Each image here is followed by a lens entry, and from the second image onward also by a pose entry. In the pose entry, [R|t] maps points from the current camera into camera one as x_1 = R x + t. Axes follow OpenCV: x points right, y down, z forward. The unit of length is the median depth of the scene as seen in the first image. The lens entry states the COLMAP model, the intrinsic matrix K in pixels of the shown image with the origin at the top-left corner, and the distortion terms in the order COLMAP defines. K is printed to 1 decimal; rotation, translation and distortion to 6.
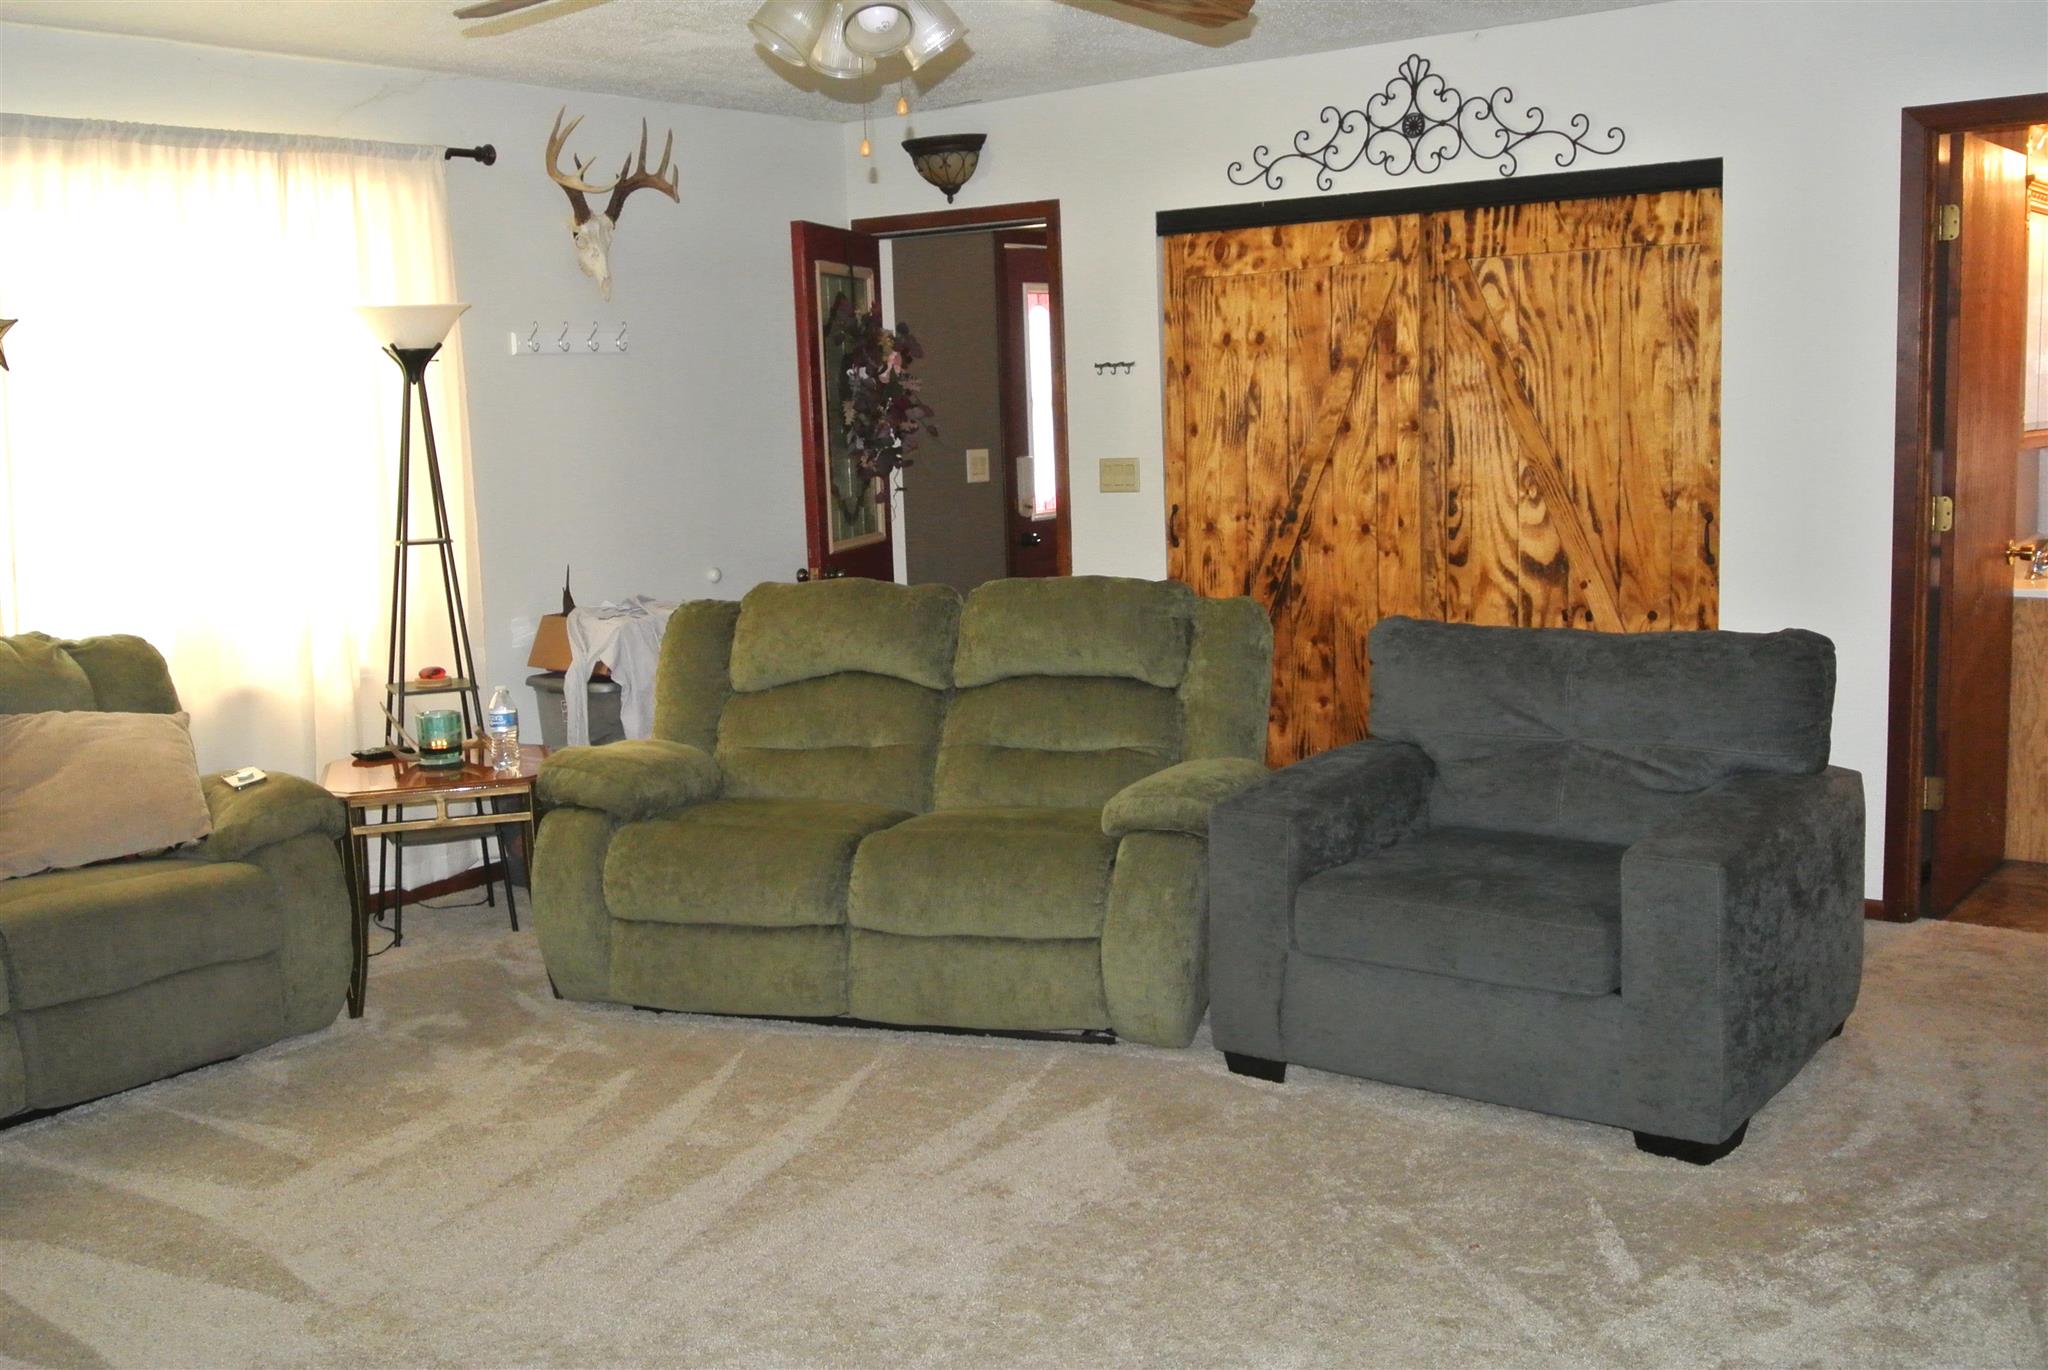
lens RADIAL K [[1971.9, 0, 1026.3], [0, 1971.9, 679.1], [0, 0, 1]] dist [-0.055259, 0.000000]
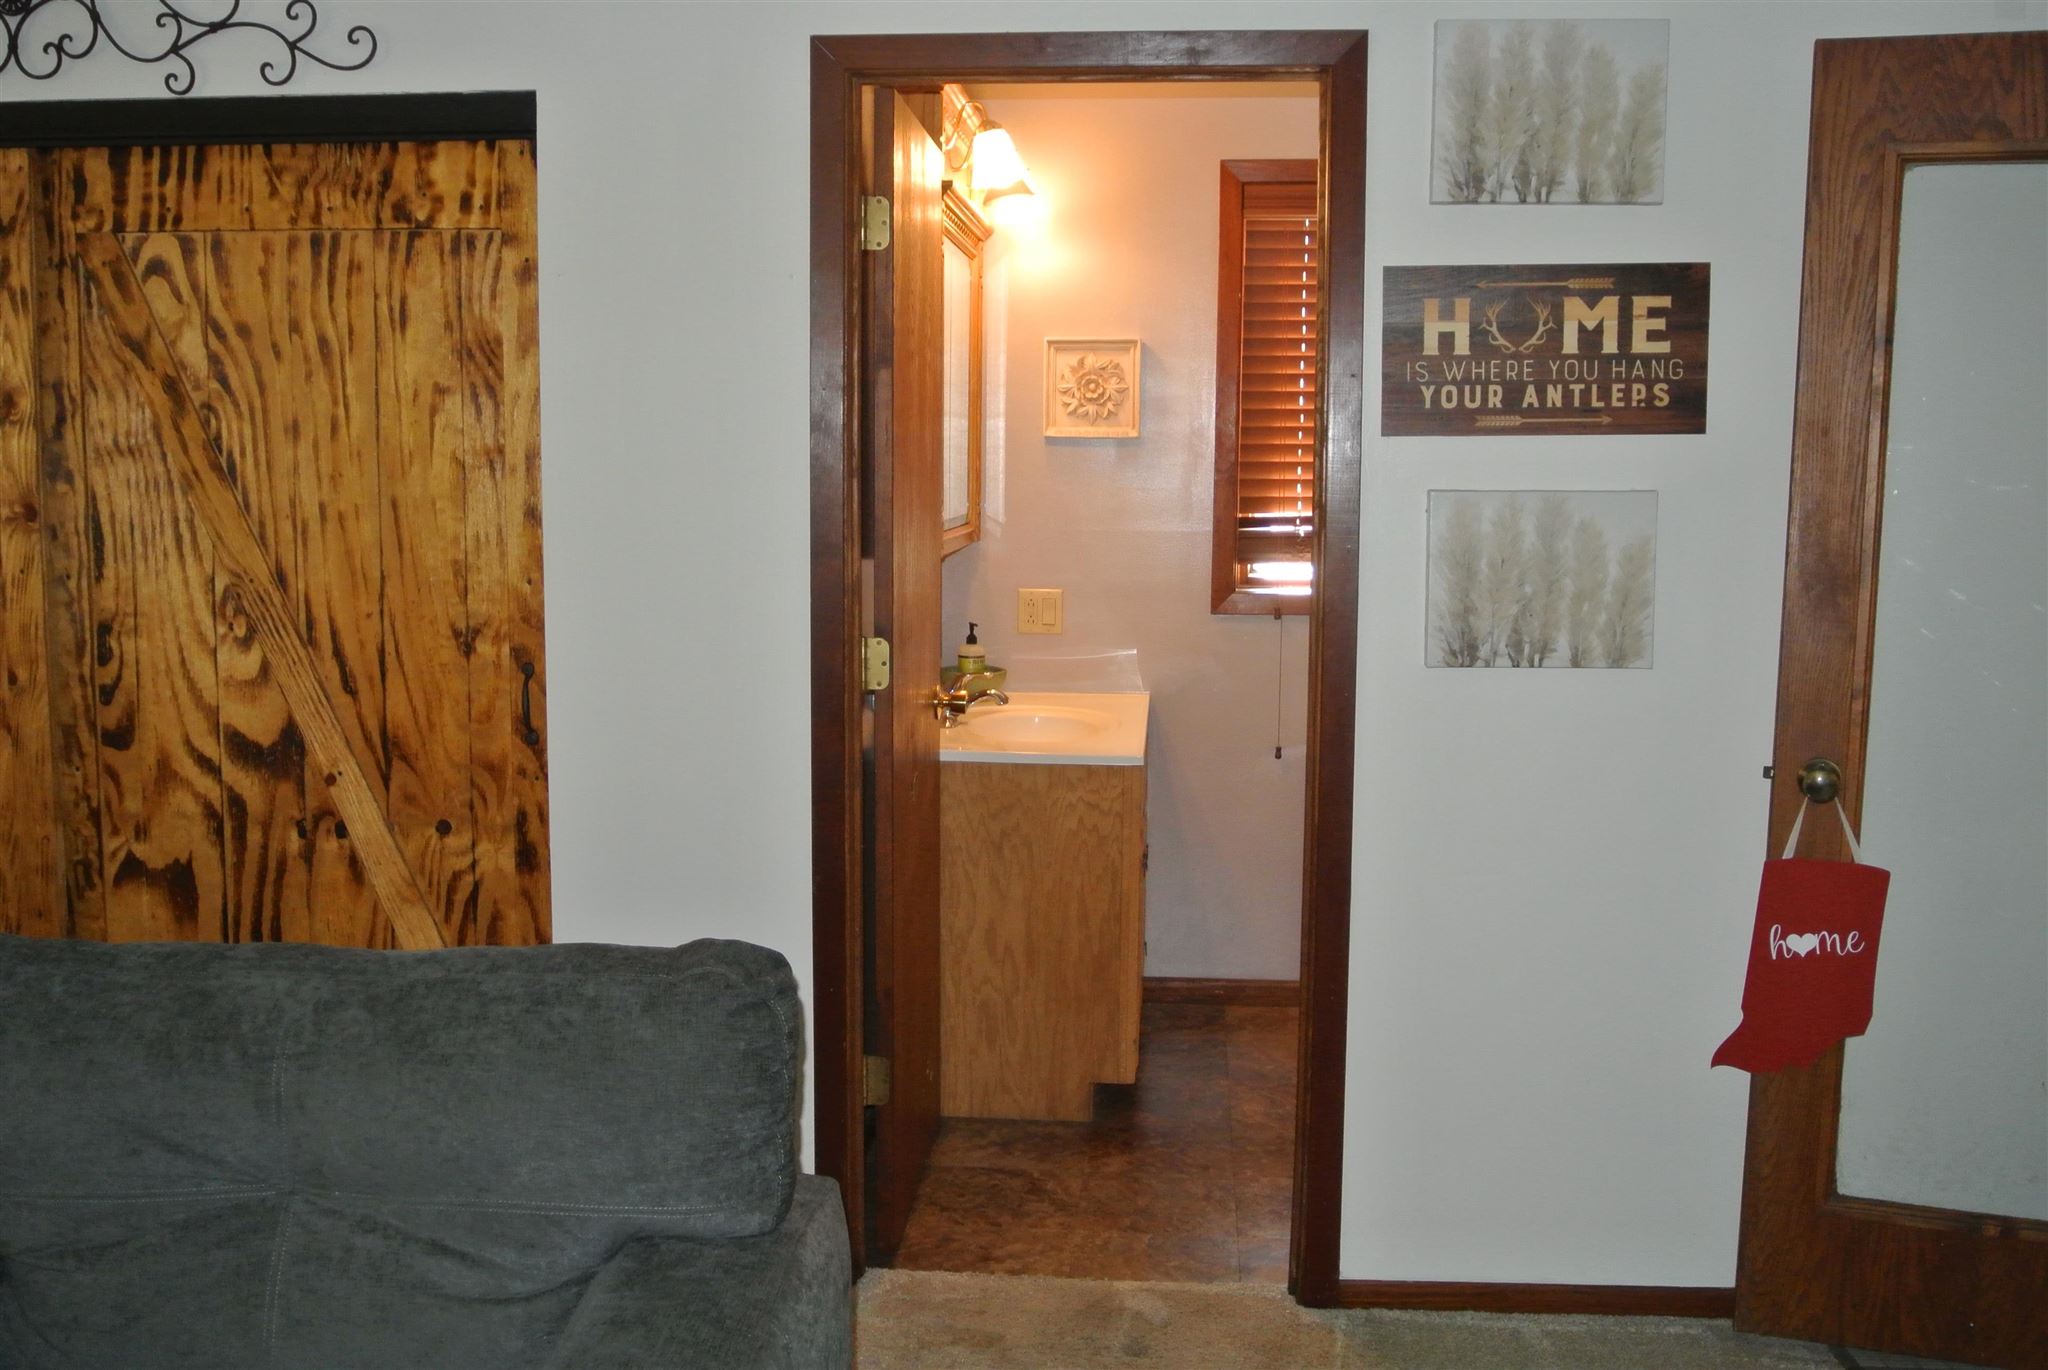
lens RADIAL K [[1971.9, 0, 974.8], [0, 1971.9, 688.8], [0, 0, 1]] dist [-0.055259, 0.000000]
pose [[0.839820, -0.028183, 0.542132, 0.124929], [0.040662, 0.999112, -0.011050, -0.062232], [-0.541339, 0.031324, 0.840220, 0.385847]]
